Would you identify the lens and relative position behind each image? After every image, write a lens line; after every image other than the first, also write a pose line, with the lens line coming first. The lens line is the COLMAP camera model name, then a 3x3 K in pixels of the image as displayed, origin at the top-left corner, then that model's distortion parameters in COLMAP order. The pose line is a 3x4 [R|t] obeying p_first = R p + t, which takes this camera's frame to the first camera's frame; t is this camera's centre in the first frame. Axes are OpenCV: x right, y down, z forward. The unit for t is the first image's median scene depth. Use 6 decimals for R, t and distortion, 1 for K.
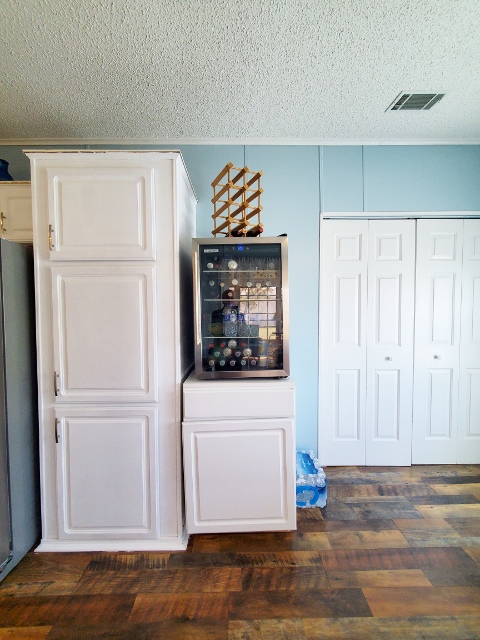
lens RADIAL K [[253.0, 0, 239.9], [0, 253.0, 314.1], [0, 0, 1]] dist [0.003028, -0.001391]
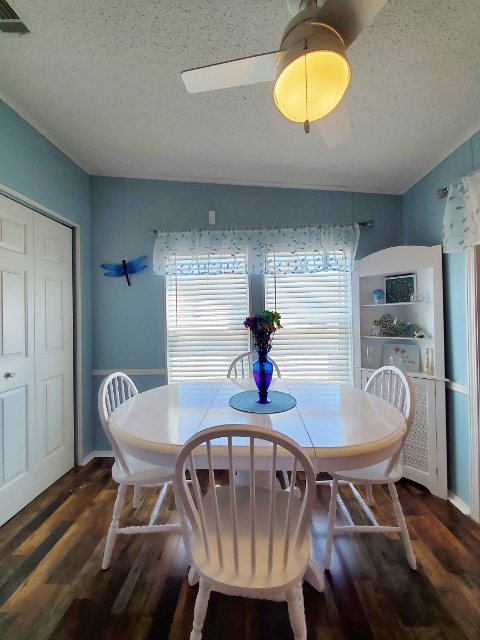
lens RADIAL K [[253.0, 0, 239.4], [0, 253.0, 314.7], [0, 0, 1]] dist [0.003028, -0.001391]
pose [[0.073348, 0.011051, 0.997245, 0.093447], [0.051834, 0.998545, -0.014878, 0.053131], [-0.995959, 0.052782, 0.072668, 0.365179]]
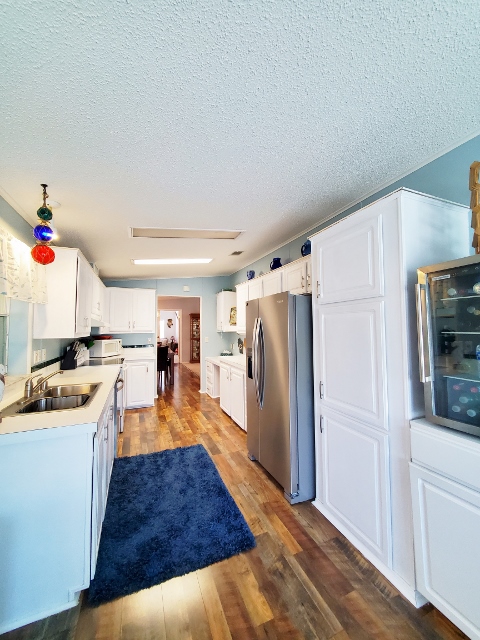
lens RADIAL K [[253.0, 0, 239.6], [0, 253.0, 315.8], [0, 0, 1]] dist [0.003028, -0.001391]
pose [[0.365447, -0.040665, -0.929943, 0.442464], [-0.023045, 0.998344, -0.052713, -0.055361], [0.930547, 0.040694, 0.363905, 0.034986]]
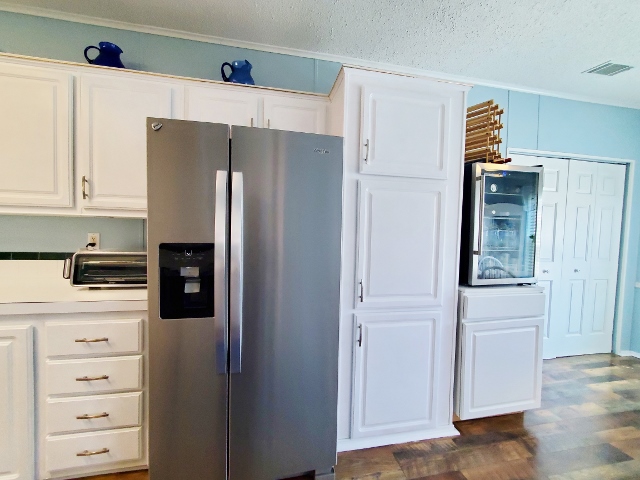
lens RADIAL K [[253.0, 0, 322.5], [0, 253.0, 237.1], [0, 0, 1]] dist [0.003028, -0.001391]
pose [[0.982299, 0.027553, 0.185280, -1.064340], [-0.029344, 0.999545, 0.006933, 0.048530], [-0.185004, -0.012247, 0.982661, -0.001099]]
